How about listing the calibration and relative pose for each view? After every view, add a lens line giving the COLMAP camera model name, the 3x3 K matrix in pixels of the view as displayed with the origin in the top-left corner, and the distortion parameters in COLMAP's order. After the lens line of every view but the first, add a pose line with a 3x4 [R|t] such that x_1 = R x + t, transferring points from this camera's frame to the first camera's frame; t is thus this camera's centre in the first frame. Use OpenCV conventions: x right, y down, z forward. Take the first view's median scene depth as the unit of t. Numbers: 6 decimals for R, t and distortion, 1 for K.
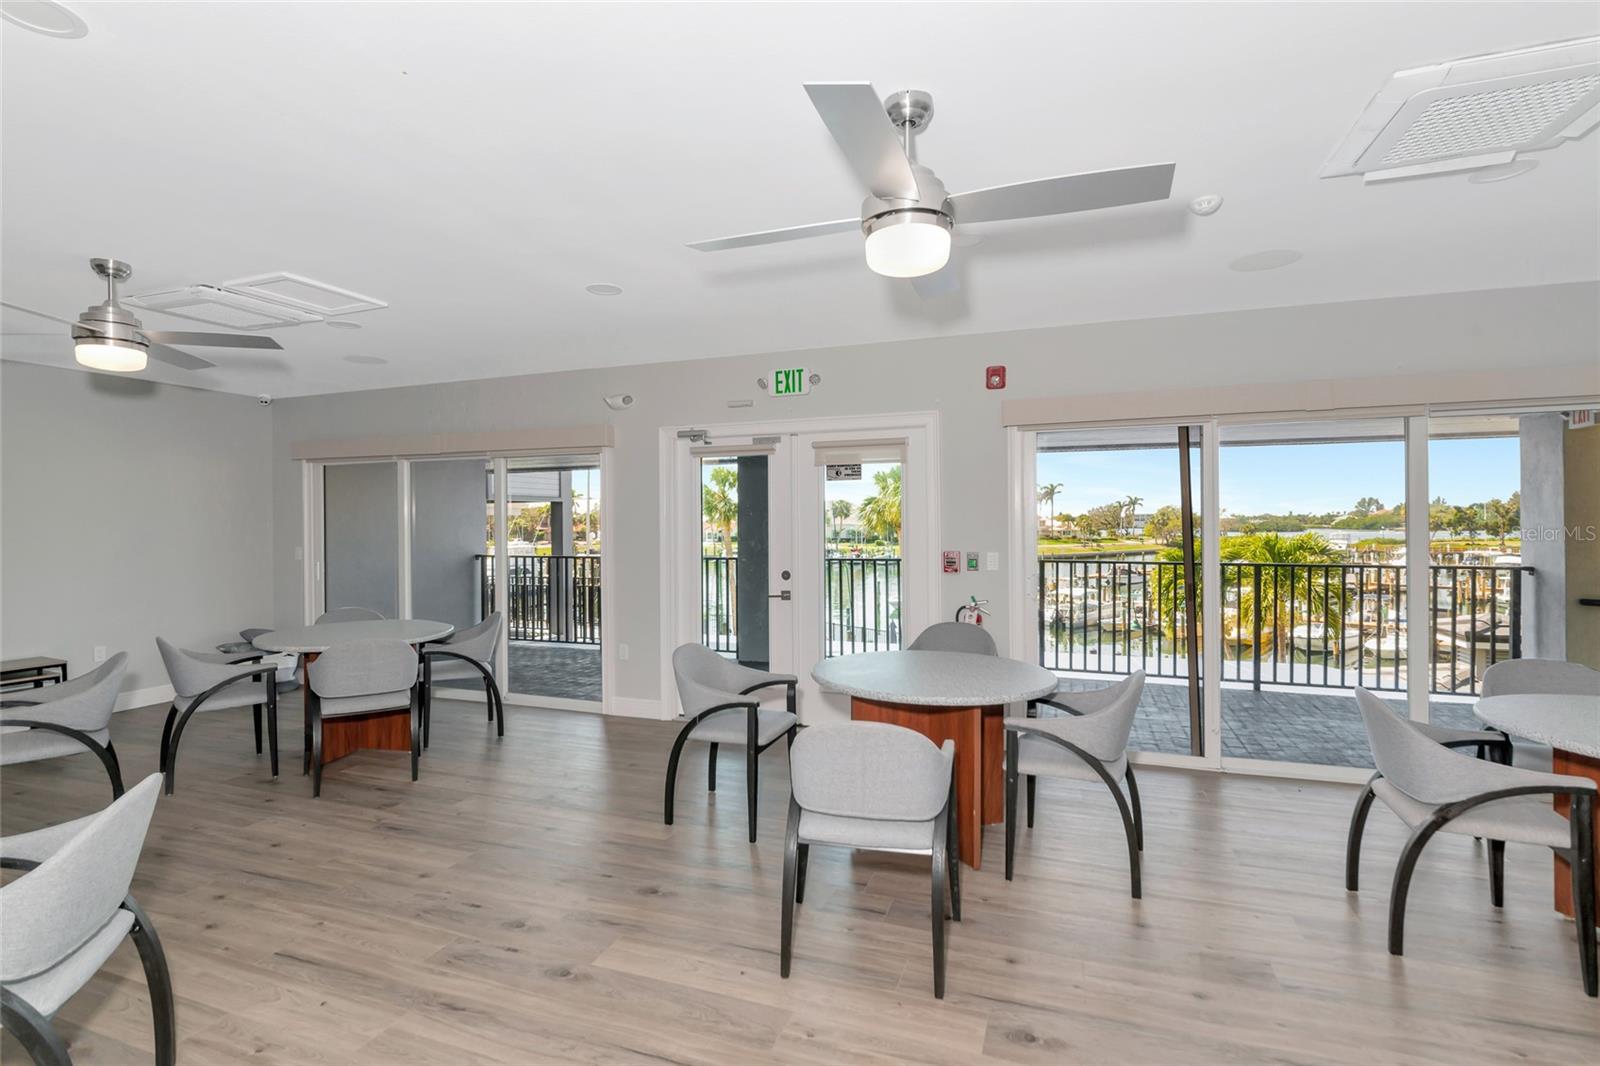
lens RADIAL K [[773.8, 0, 793.6], [0, 773.8, 524.9], [0, 0, 1]] dist [-0.000761, -0.000213]
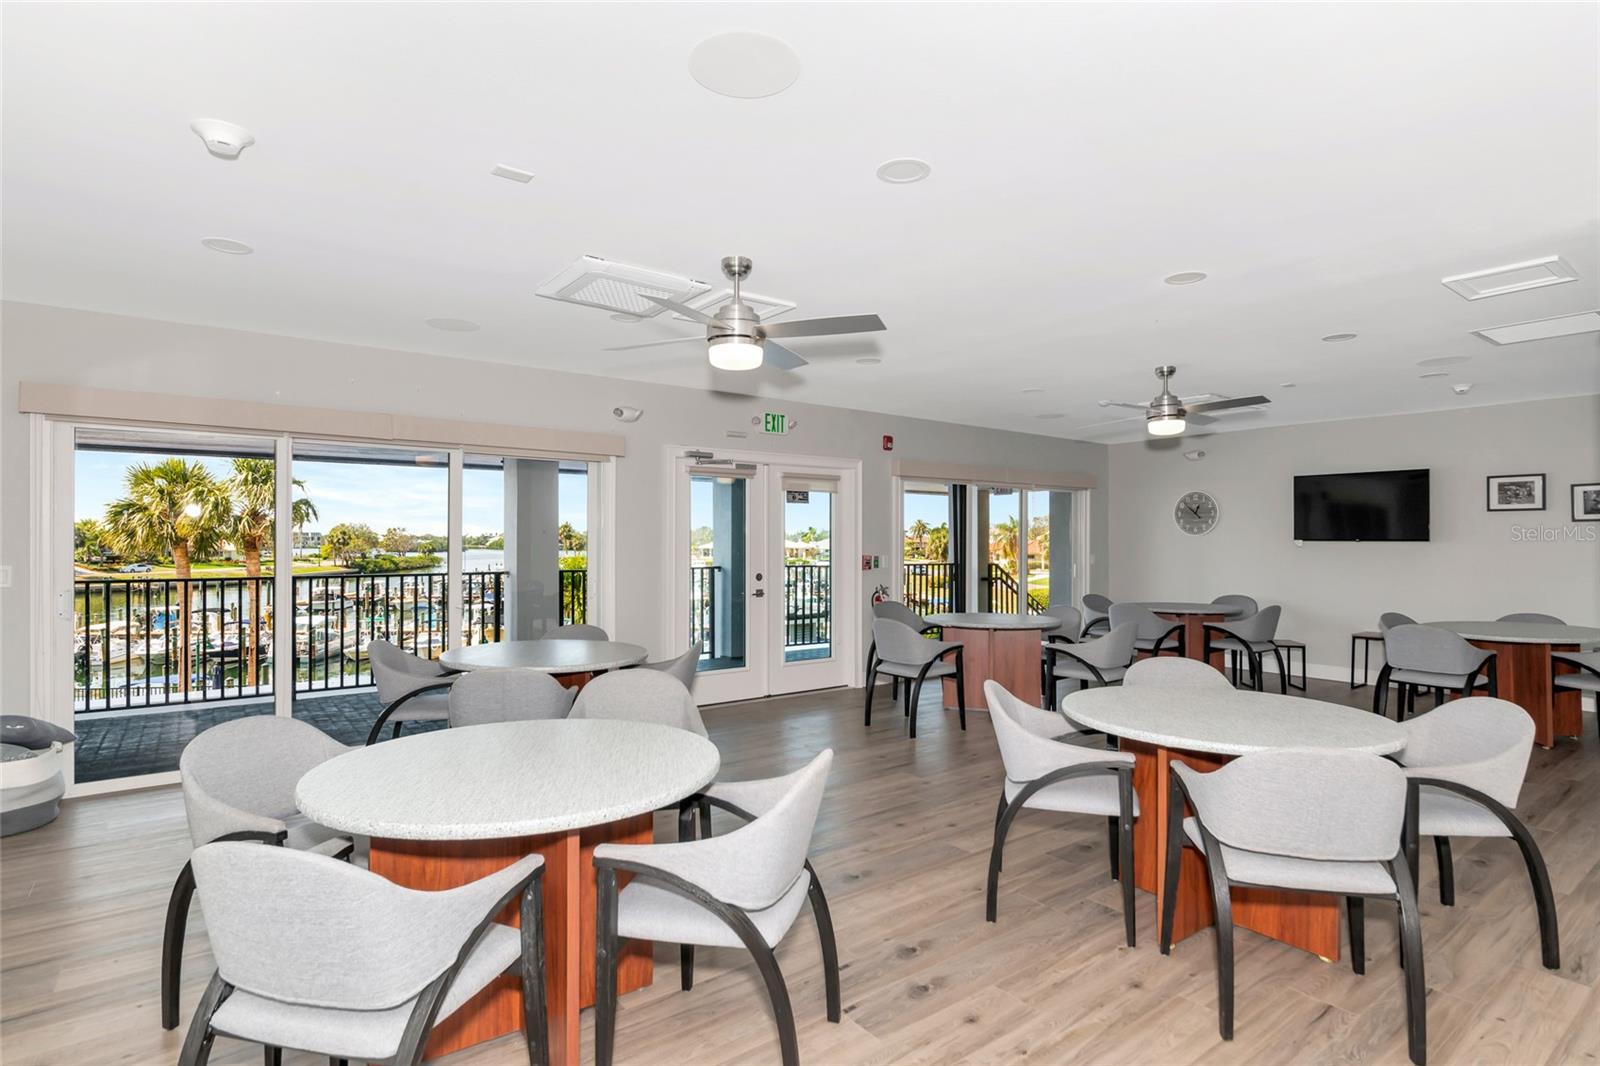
lens RADIAL K [[838.9, 0, 795.6], [0, 838.9, 545.5], [0, 0, 1]] dist [-0.003395, -0.001443]
pose [[0.531577, 0.004187, 0.846999, -1.111237], [-0.003866, 0.999989, -0.002517, 0.017396], [-0.847001, -0.001937, 0.531588, 0.233699]]
